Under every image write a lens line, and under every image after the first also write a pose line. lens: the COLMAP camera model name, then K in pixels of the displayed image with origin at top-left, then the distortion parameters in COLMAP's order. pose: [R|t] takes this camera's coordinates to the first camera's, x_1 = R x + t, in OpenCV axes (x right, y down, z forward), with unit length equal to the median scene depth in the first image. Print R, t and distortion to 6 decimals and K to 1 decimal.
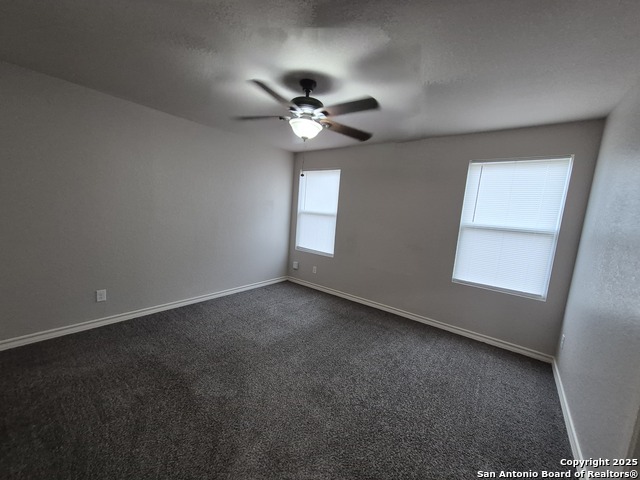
lens RADIAL K [[253.4, 0, 317.4], [0, 253.4, 242.8], [0, 0, 1]] dist [-0.002728, 0.001127]
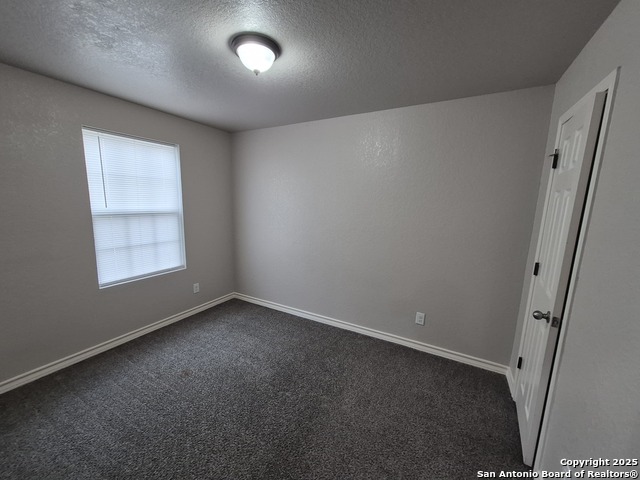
lens RADIAL K [[253.4, 0, 318.9], [0, 253.4, 241.6], [0, 0, 1]] dist [-0.002728, 0.001127]
pose [[-0.167639, -0.225983, 0.959598, -0.342742], [0.096850, 0.964889, 0.244148, -0.128604], [-0.981080, 0.133866, -0.139867, 0.550552]]
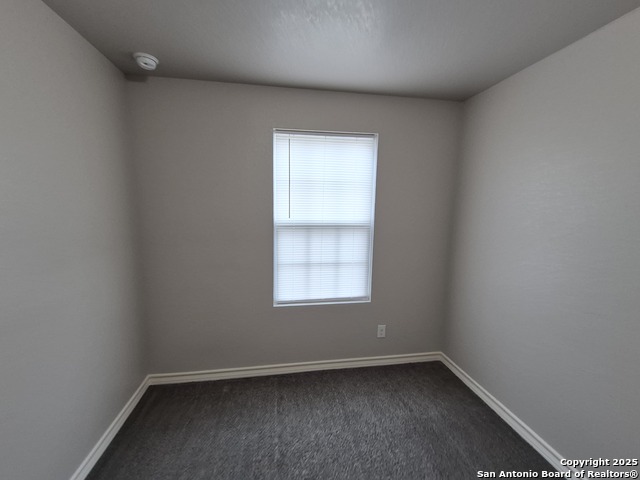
lens RADIAL K [[253.4, 0, 316.1], [0, 253.4, 241.1], [0, 0, 1]] dist [-0.002728, 0.001127]
pose [[0.674672, -0.152081, 0.722280, 0.167194], [0.133319, 0.987557, 0.083405, -0.079426], [-0.725978, 0.040023, 0.686553, 0.539830]]
